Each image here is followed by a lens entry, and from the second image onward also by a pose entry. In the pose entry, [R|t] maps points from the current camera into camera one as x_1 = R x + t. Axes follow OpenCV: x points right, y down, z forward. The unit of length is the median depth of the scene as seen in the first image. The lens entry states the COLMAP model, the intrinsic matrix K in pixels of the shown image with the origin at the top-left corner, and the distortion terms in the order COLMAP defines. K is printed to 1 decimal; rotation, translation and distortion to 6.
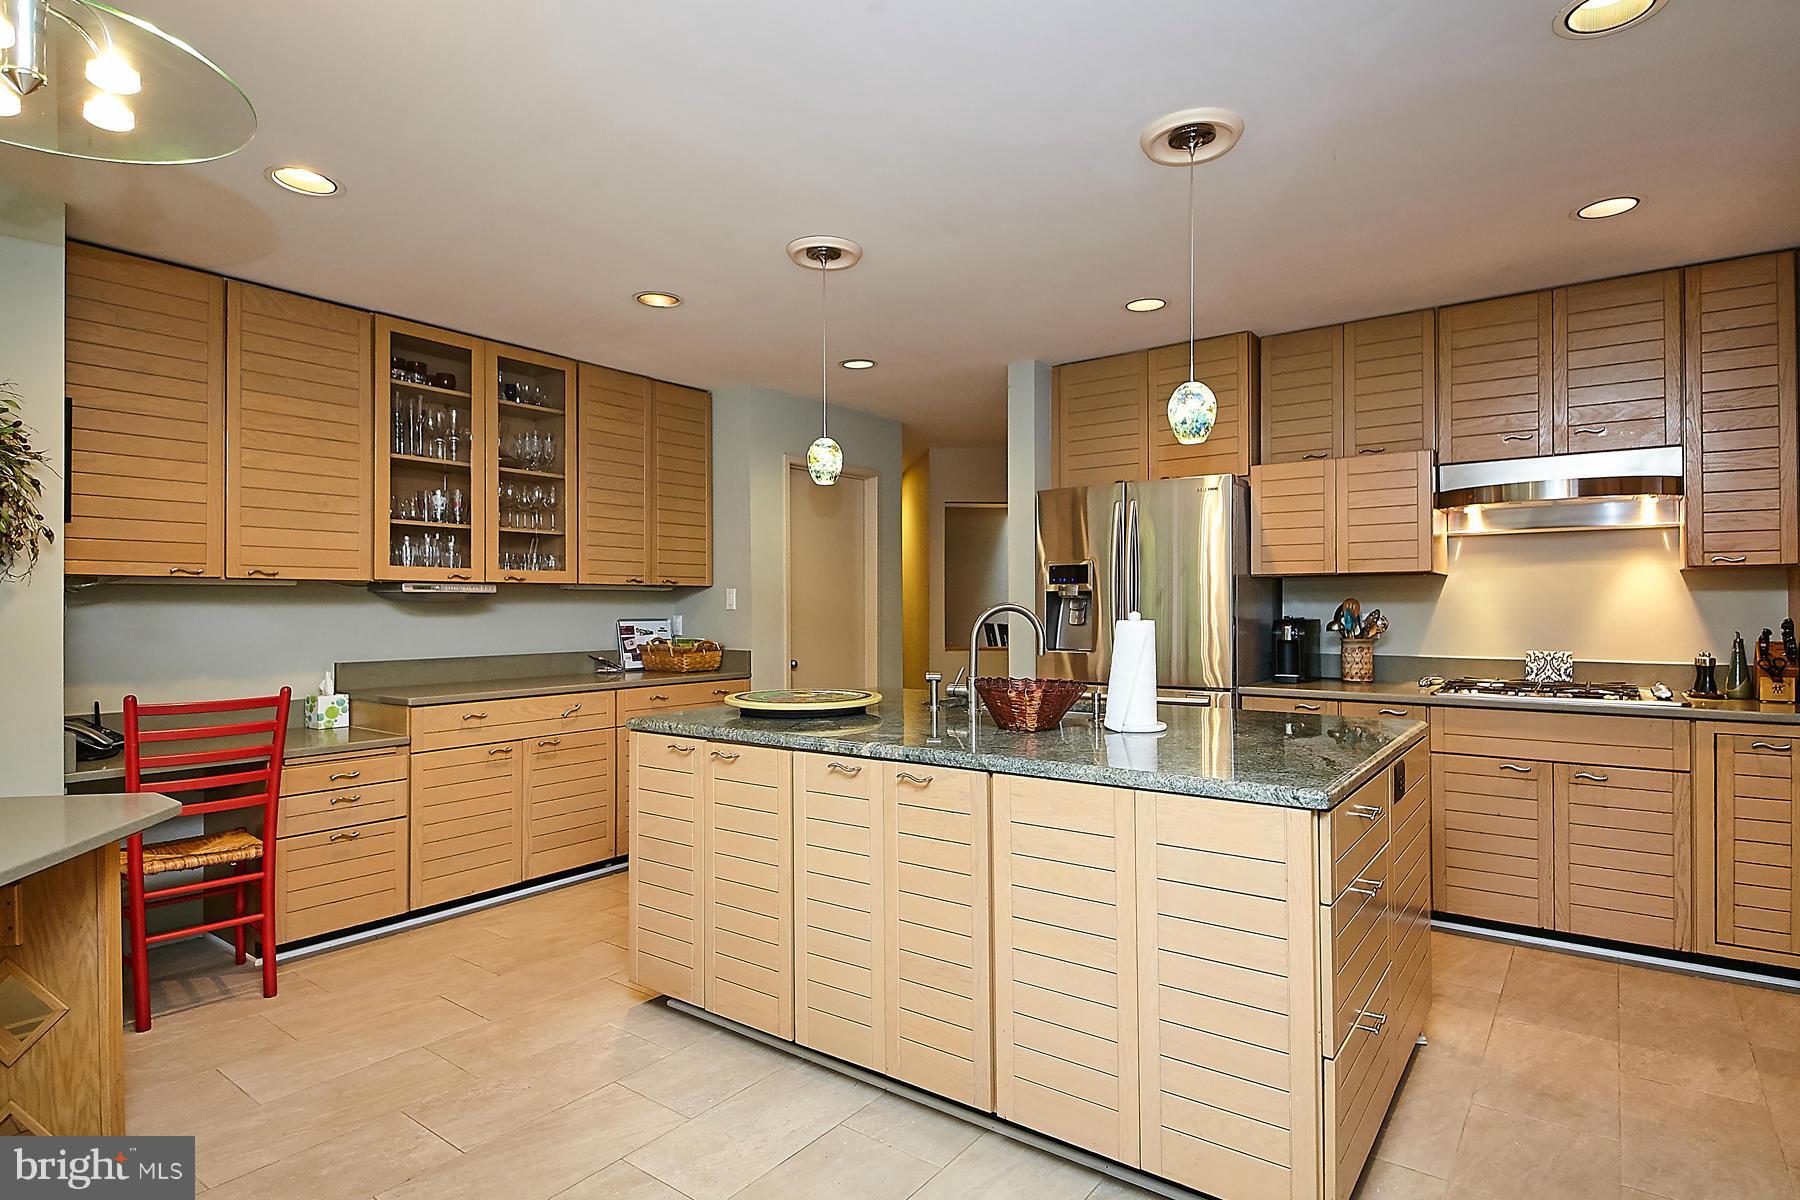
lens RADIAL K [[924.1, 0, 910.1], [0, 924.1, 600.5], [0, 0, 1]] dist [0.002669, -0.004849]
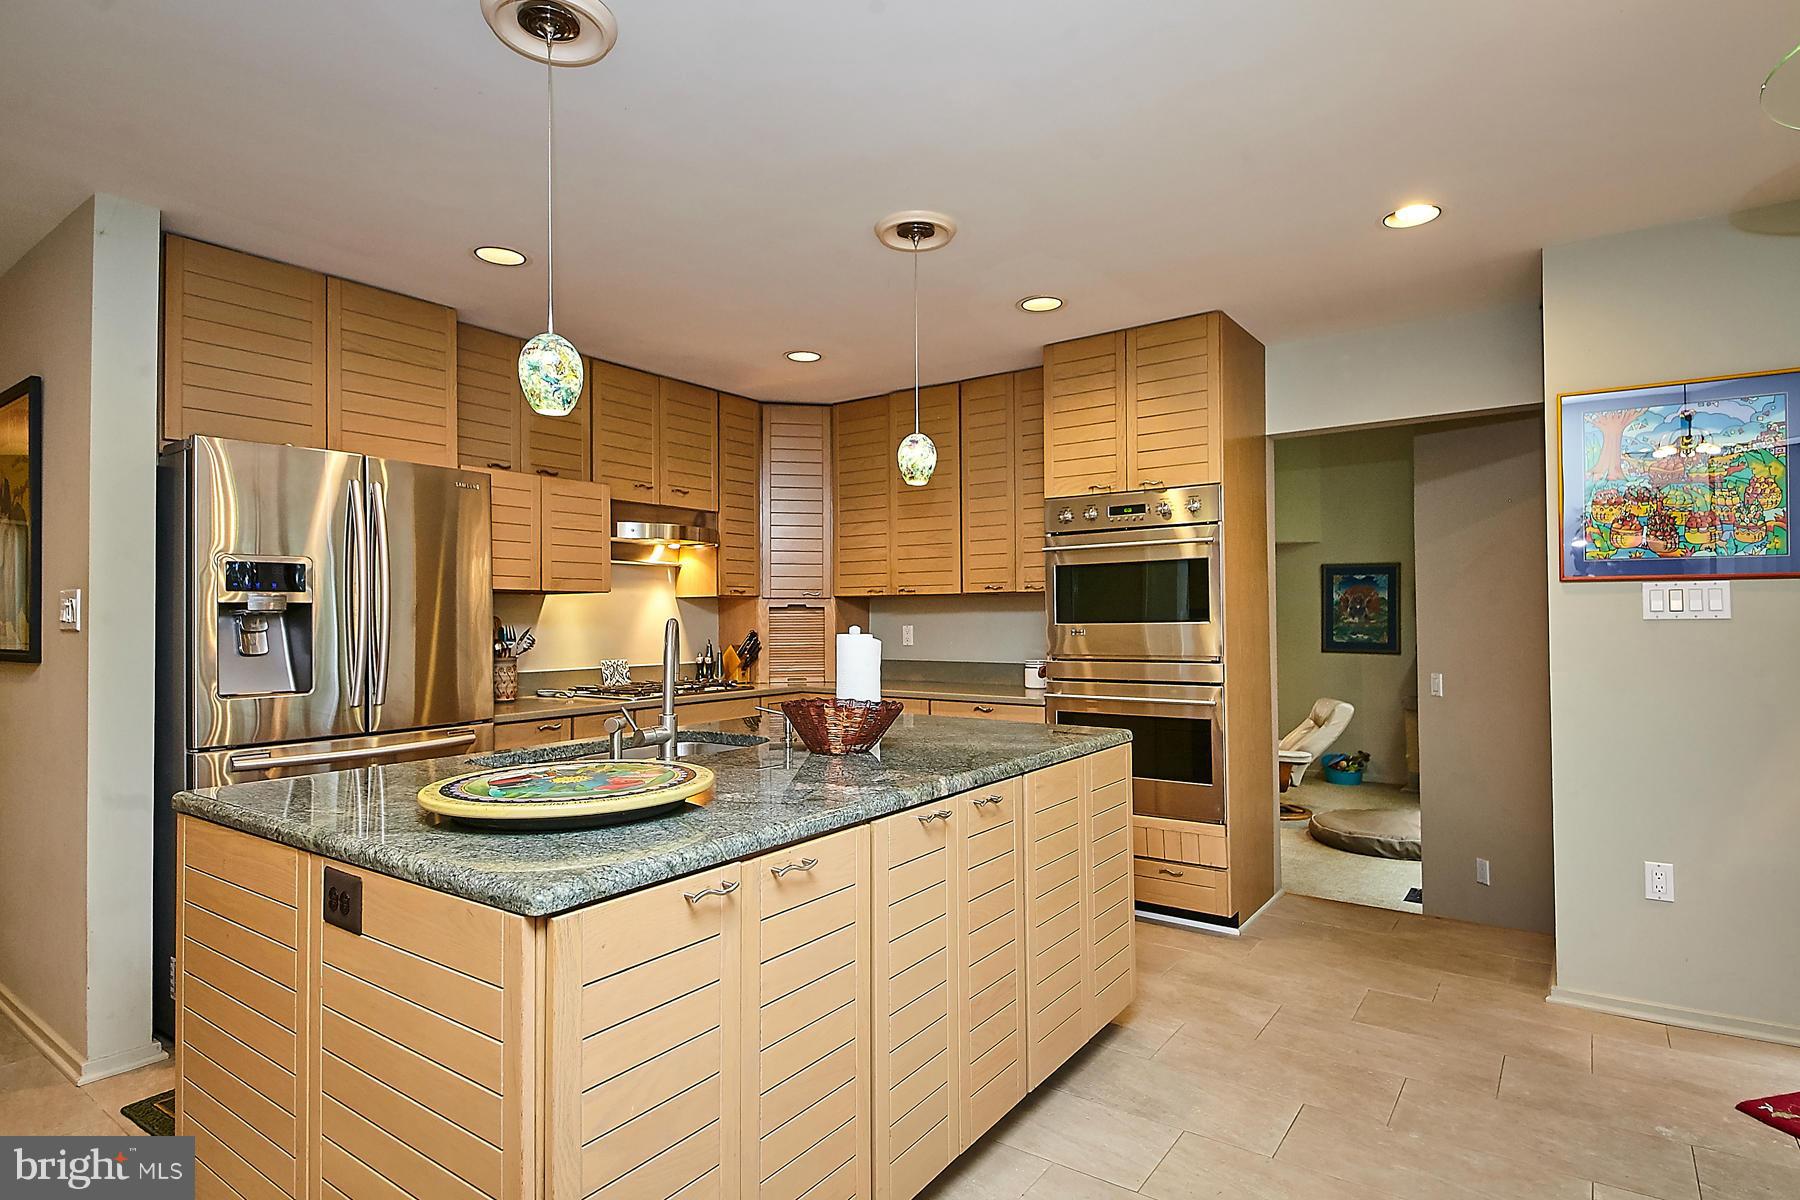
lens RADIAL K [[924.1, 0, 901.9], [0, 924.1, 606.0], [0, 0, 1]] dist [0.002669, -0.004849]
pose [[-0.025529, 0.016594, 0.999536, -0.550815], [0.004153, 0.999855, -0.016493, 0.004899], [-0.999665, 0.003730, -0.025594, 0.650324]]
